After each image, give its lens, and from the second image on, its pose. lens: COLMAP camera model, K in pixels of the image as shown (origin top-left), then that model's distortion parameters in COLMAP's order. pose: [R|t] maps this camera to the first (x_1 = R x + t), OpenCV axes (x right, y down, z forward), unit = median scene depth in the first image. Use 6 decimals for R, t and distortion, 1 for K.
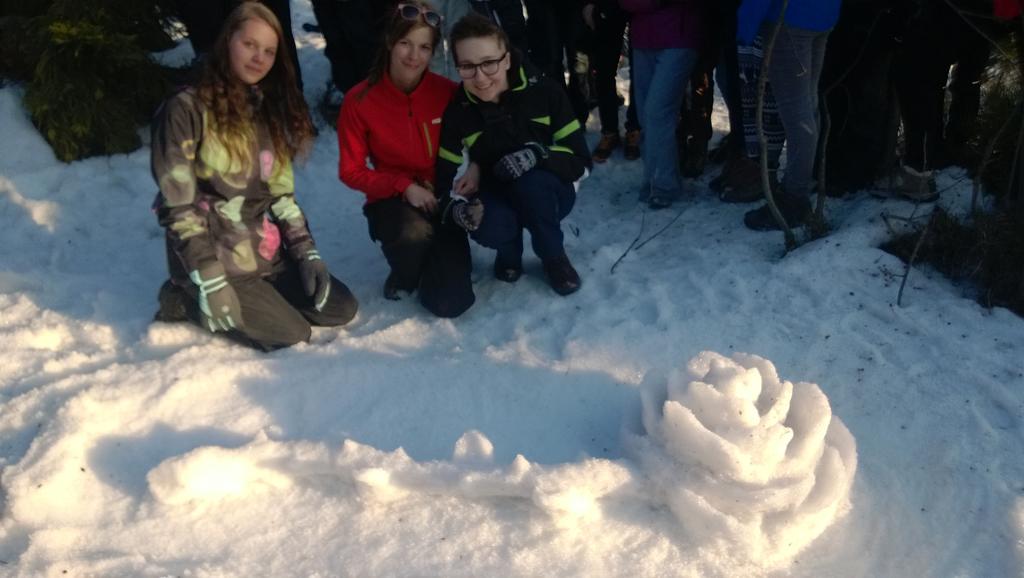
lens RADIAL K [[766.7, 0, 520.4], [0, 766.7, 294.3], [0, 0, 1]] dist [0.052827, -0.134964]
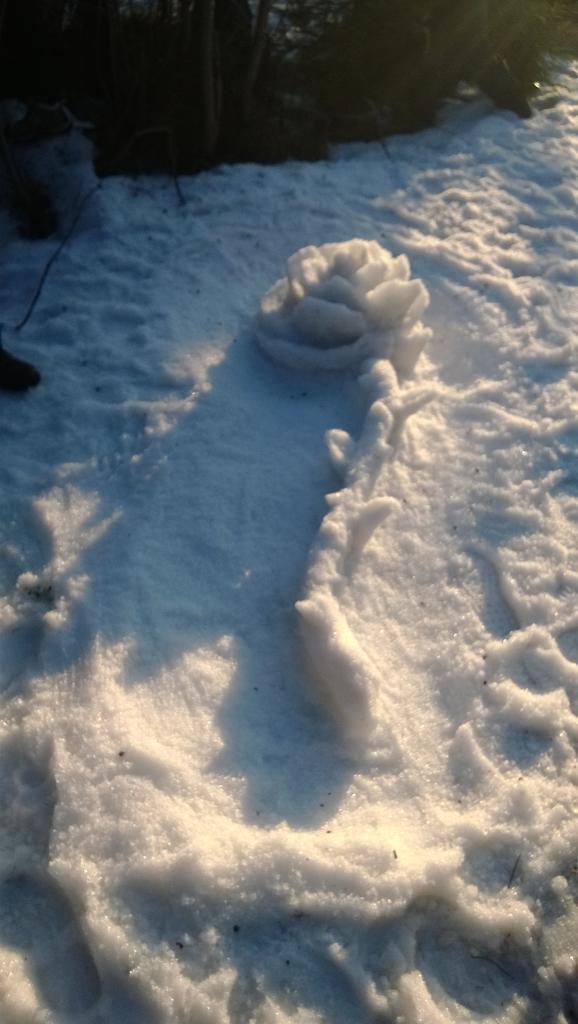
lens RADIAL K [[766.7, 0, 289.0], [0, 766.7, 512.0], [0, 0, 1]] dist [0.052827, -0.134964]
pose [[0.087723, -0.687622, 0.720750, -0.772026], [0.456312, 0.670901, 0.584527, -0.325321], [-0.885485, 0.277610, 0.372623, 0.629172]]
